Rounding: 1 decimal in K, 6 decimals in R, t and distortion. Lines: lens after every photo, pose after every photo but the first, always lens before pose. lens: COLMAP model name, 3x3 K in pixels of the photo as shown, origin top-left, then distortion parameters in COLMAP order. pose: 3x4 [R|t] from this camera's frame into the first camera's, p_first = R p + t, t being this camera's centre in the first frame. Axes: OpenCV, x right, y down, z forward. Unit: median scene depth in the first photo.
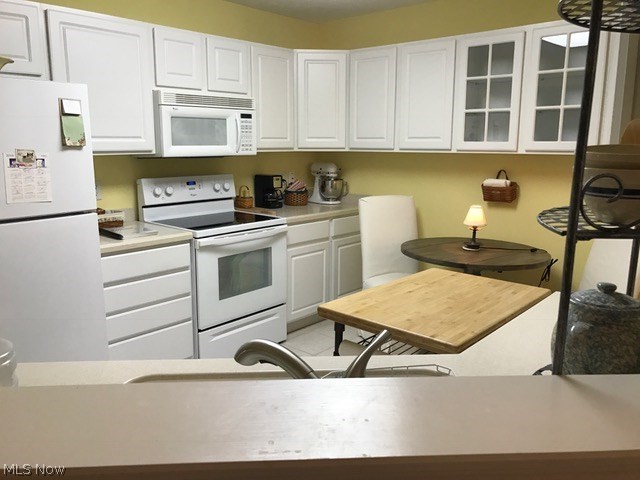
lens RADIAL K [[523.5, 0, 320.0], [0, 523.5, 240.0], [0, 0, 1]] dist [0.041528, -0.001428]
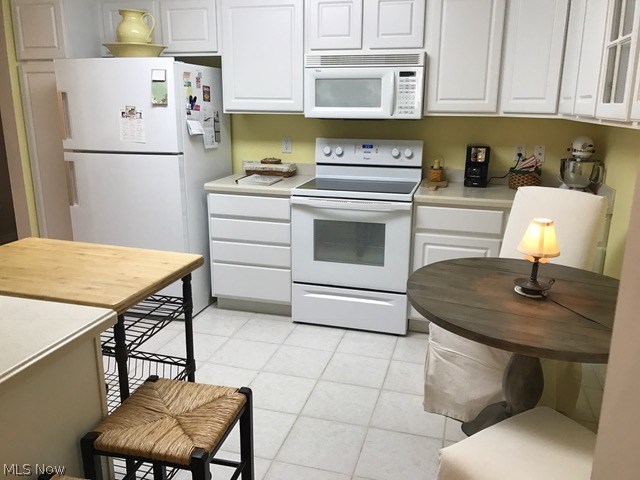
lens RADIAL K [[523.5, 0, 320.0], [0, 523.5, 240.0], [0, 0, 1]] dist [0.041528, -0.001428]
pose [[0.423337, 0.229339, -0.876464, 0.672754], [-0.177208, 0.969704, 0.168144, -0.094100], [0.888472, 0.084135, 0.451152, 0.527786]]
